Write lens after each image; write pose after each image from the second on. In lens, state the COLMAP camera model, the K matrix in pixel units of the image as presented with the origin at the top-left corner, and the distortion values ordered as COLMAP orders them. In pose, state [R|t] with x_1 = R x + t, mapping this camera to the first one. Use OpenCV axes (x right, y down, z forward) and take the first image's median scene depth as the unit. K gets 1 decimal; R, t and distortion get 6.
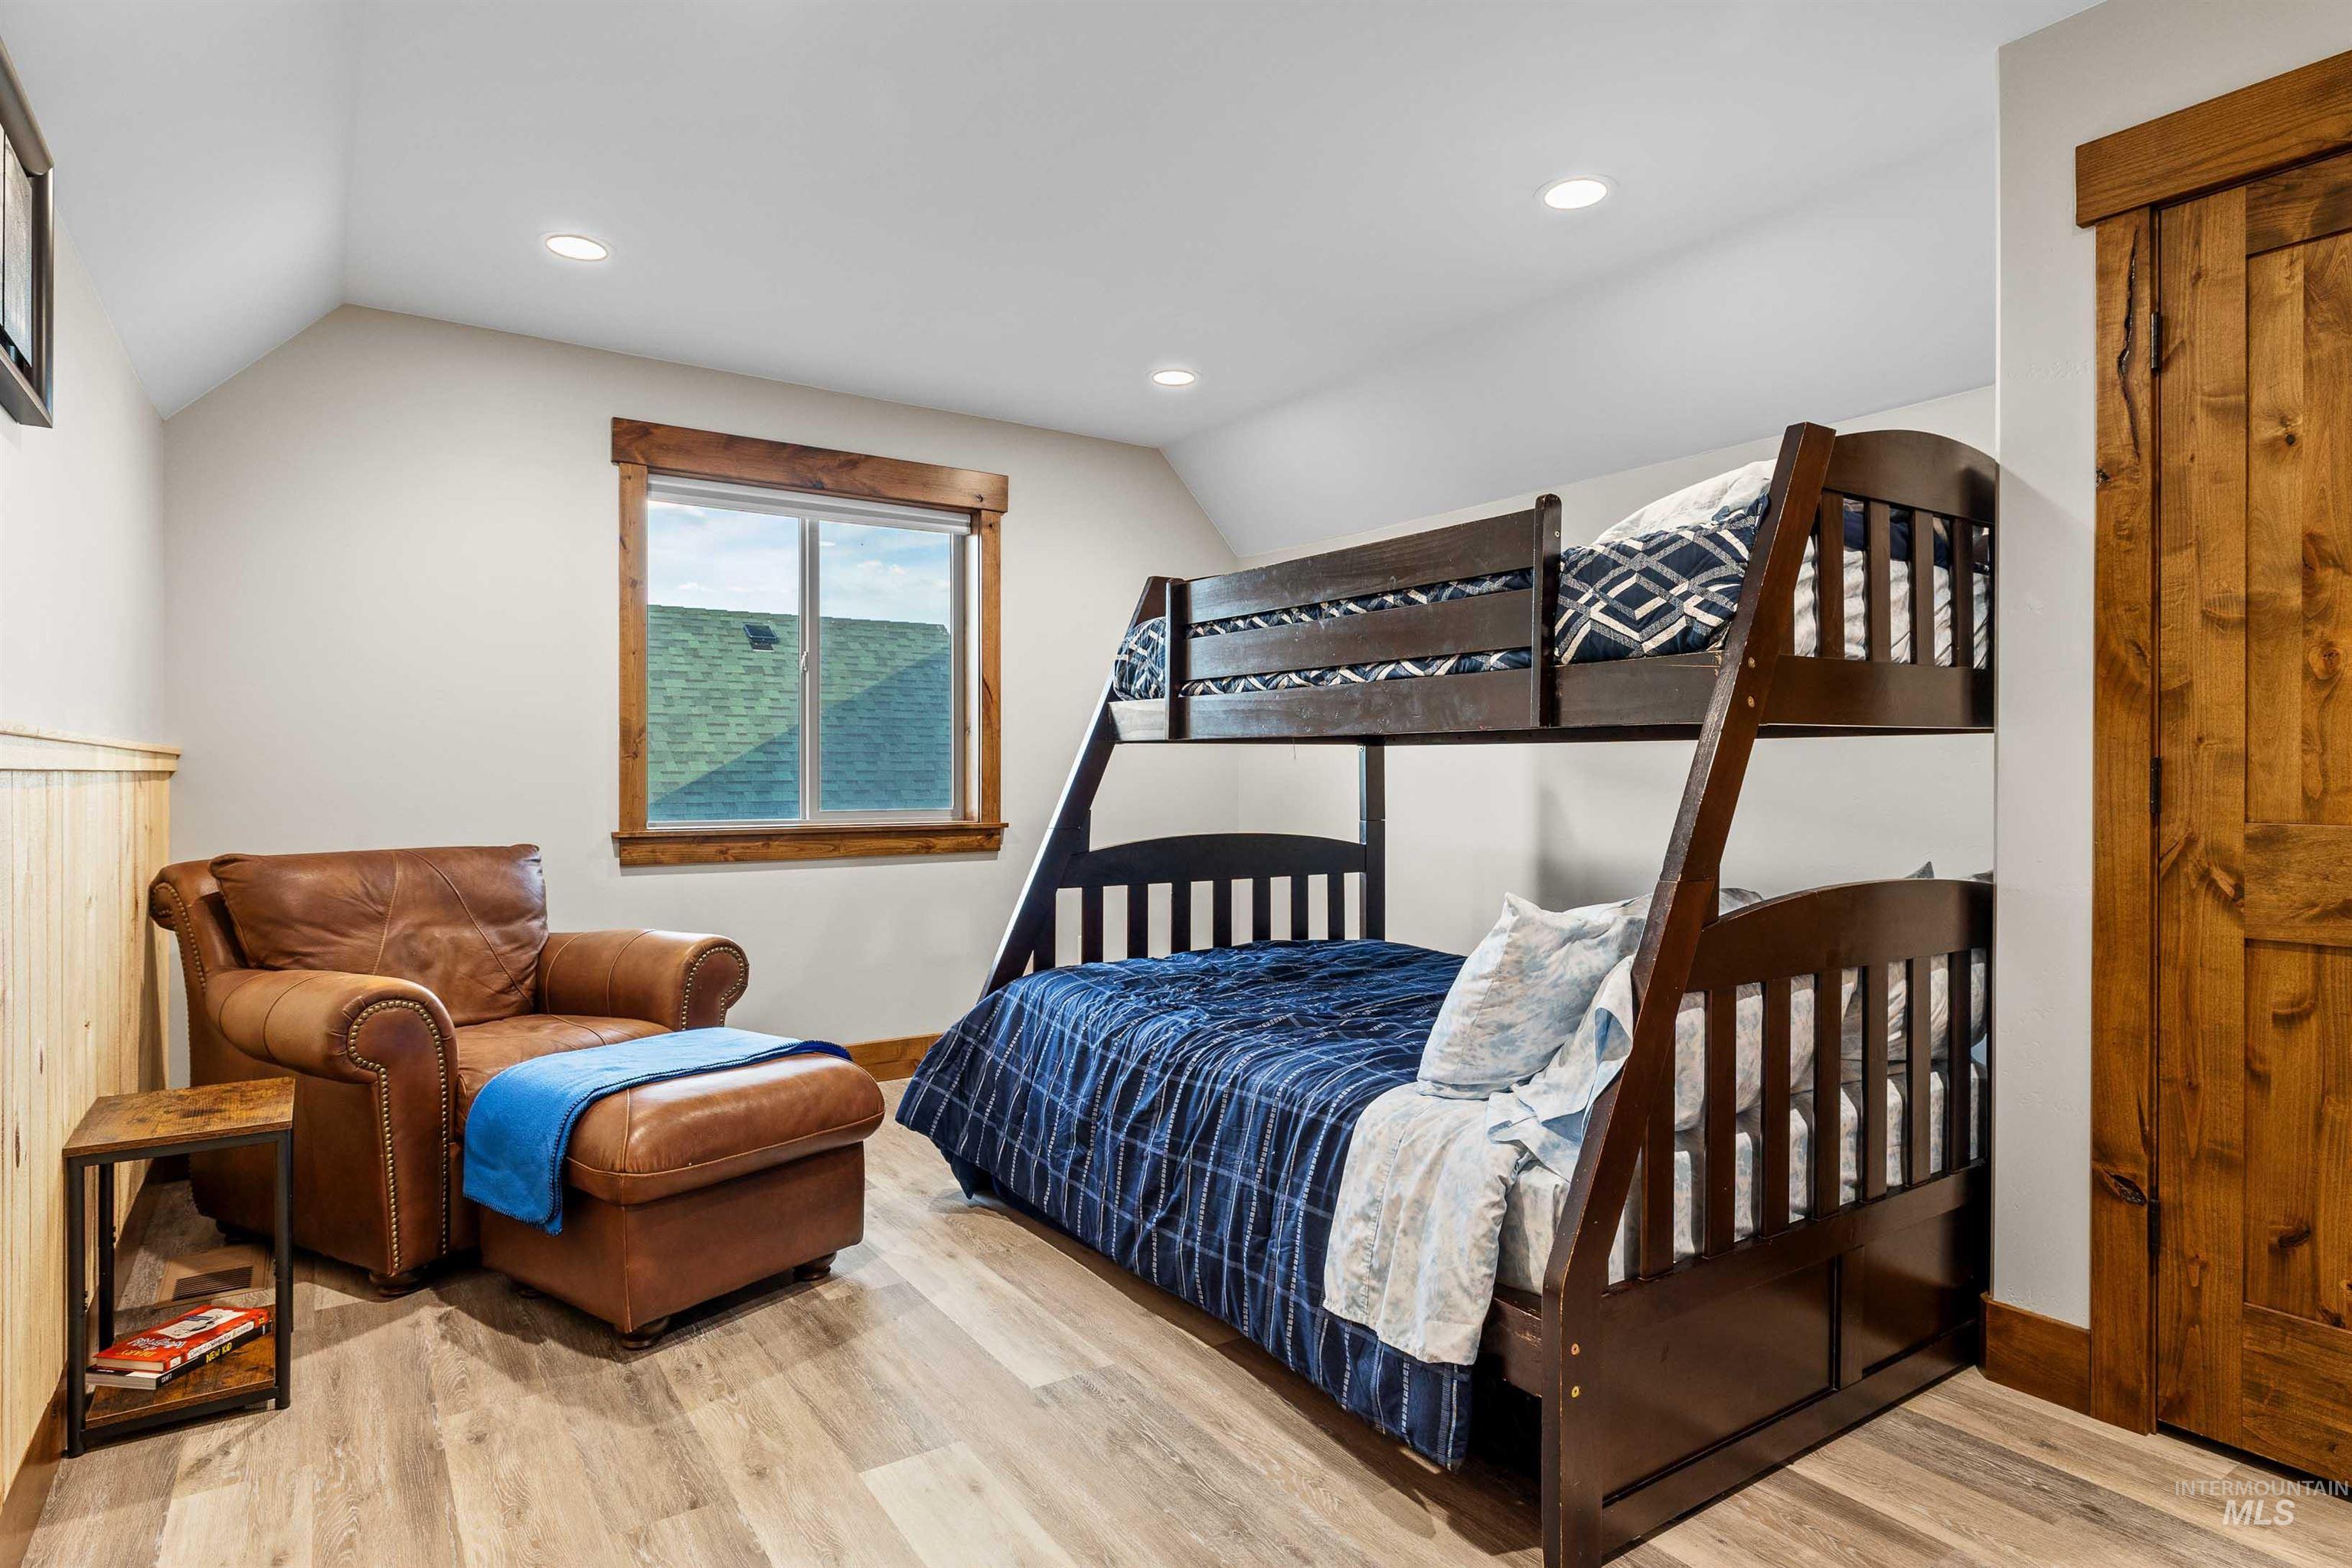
lens RADIAL K [[1274.4, 0, 1176.0], [0, 1274.4, 784.0], [0, 0, 1]] dist [0.002181, 0.000432]
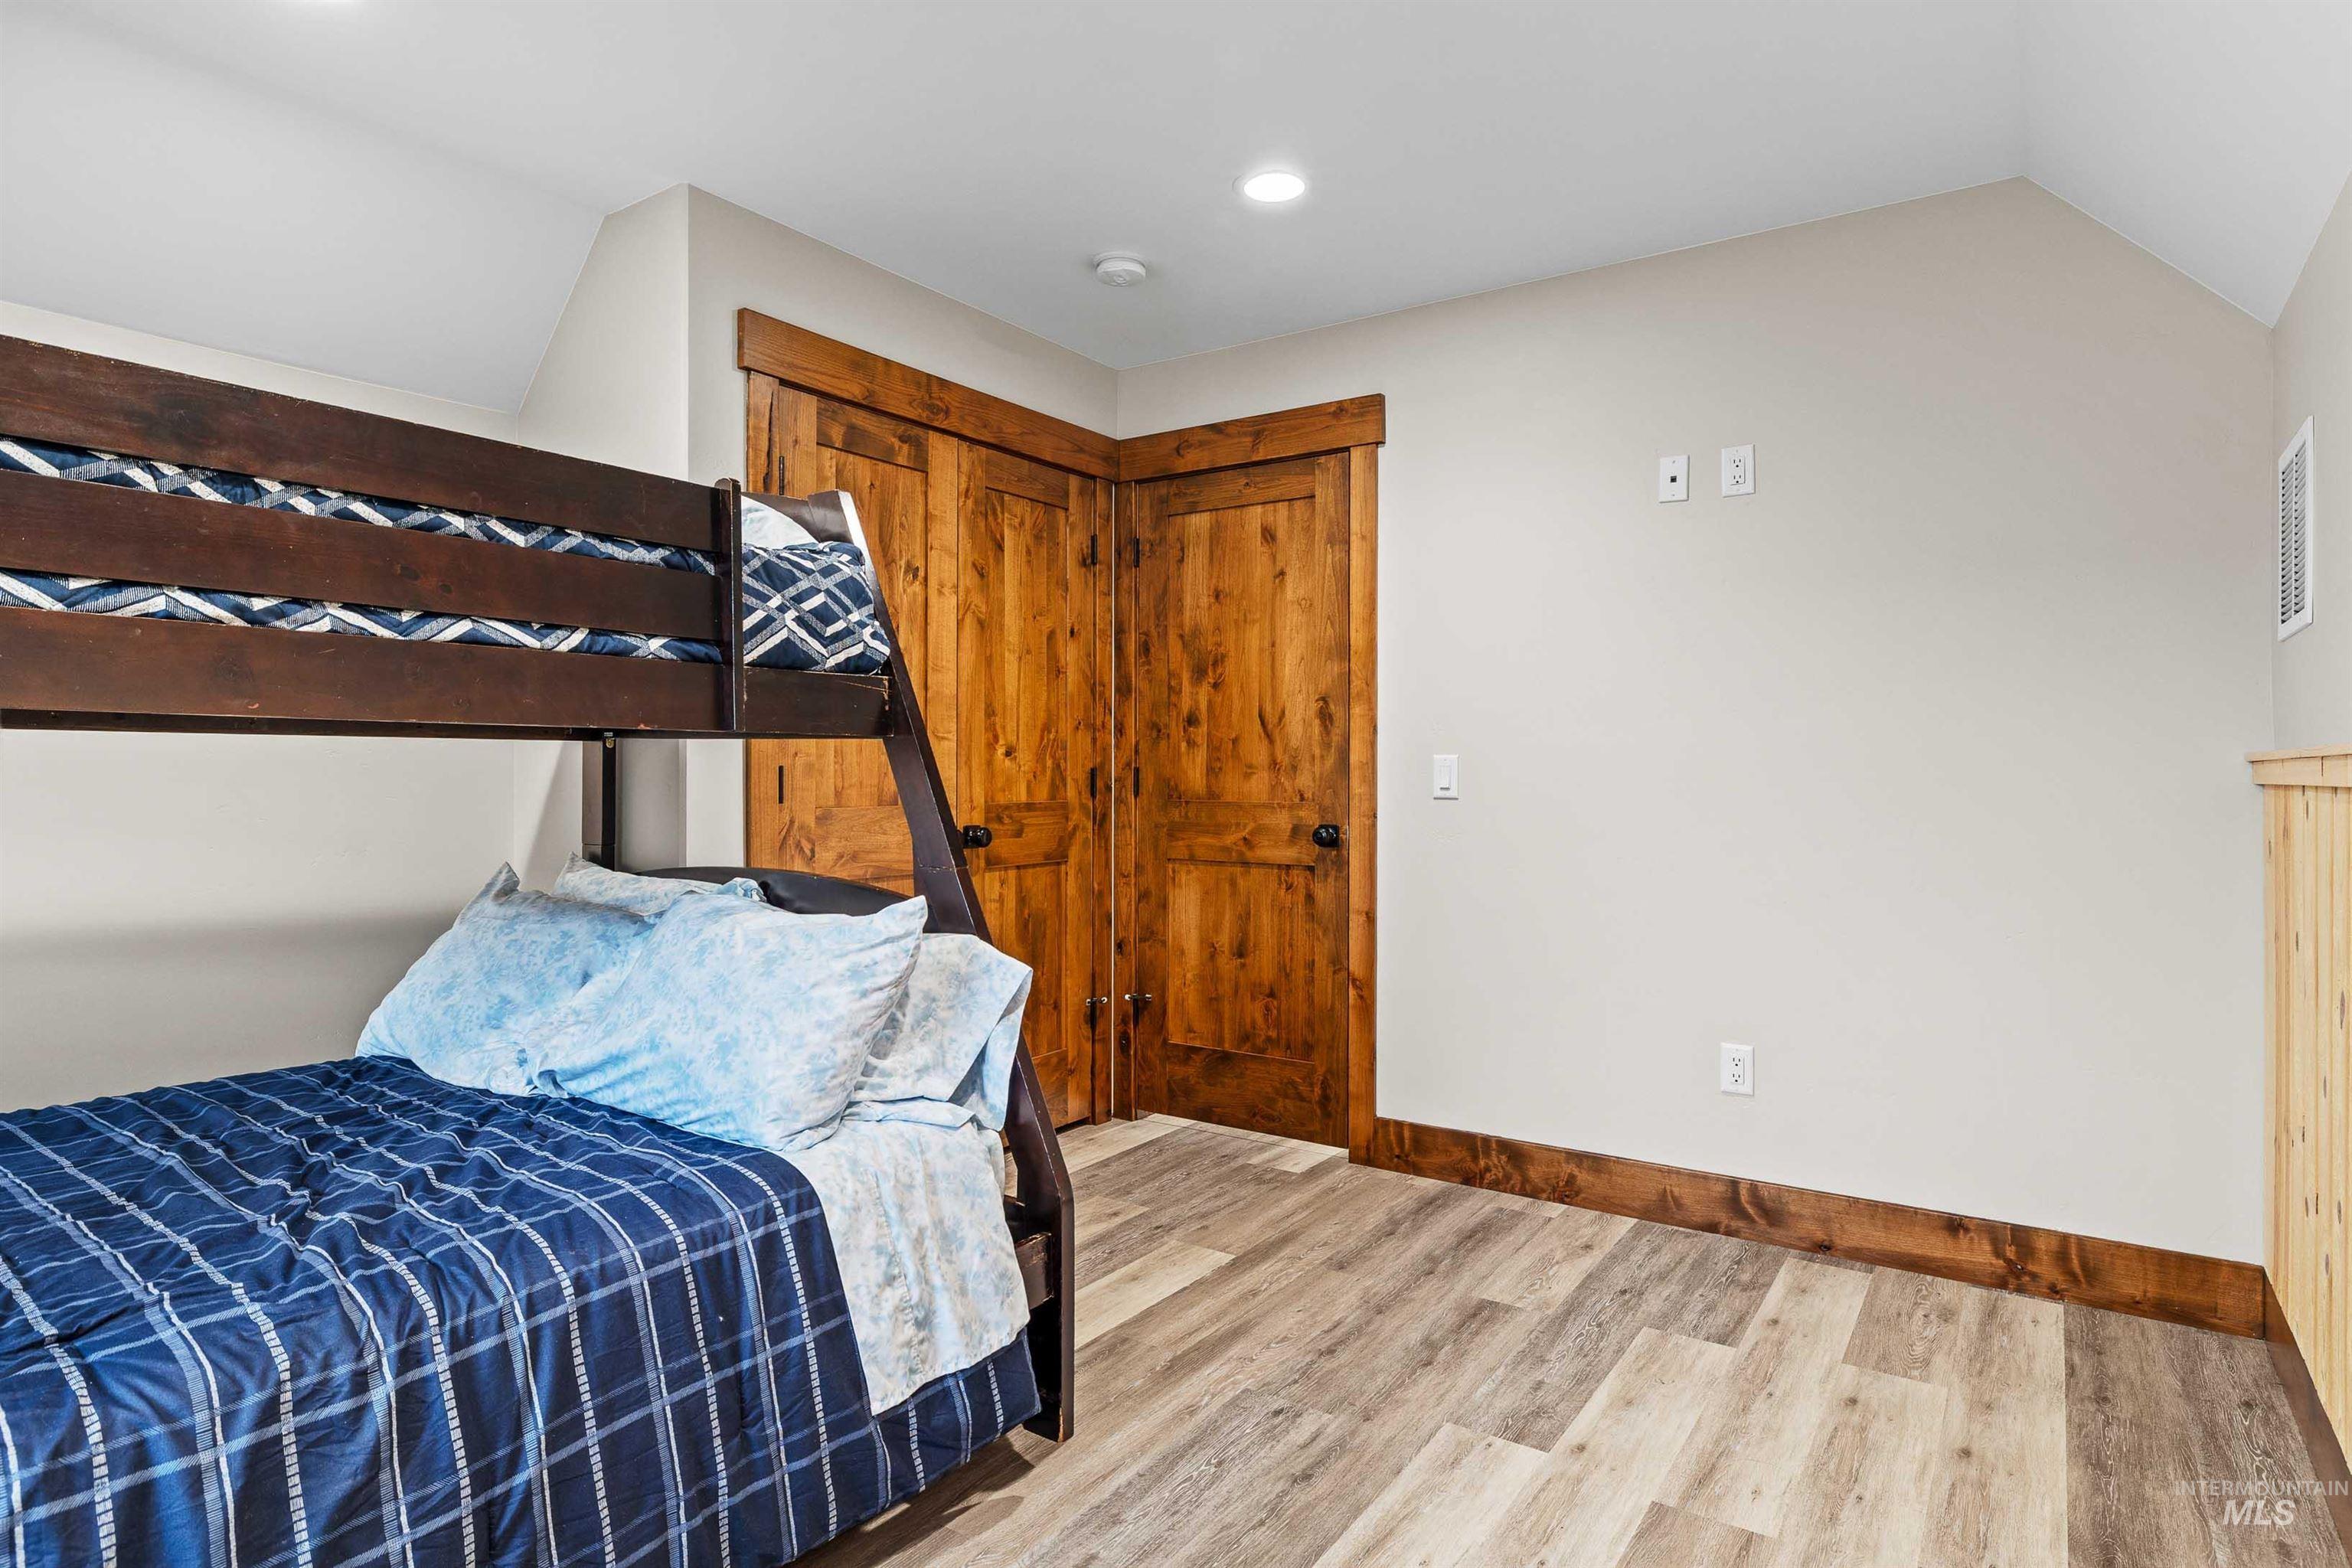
lens RADIAL K [[1274.4, 0, 1176.0], [0, 1274.4, 784.0], [0, 0, 1]] dist [0.002181, 0.000432]
pose [[-0.364261, -0.014237, 0.931188, -0.721548], [0.002016, 0.999869, 0.016076, -0.021612], [-0.931295, 0.007734, -0.364185, 1.091436]]
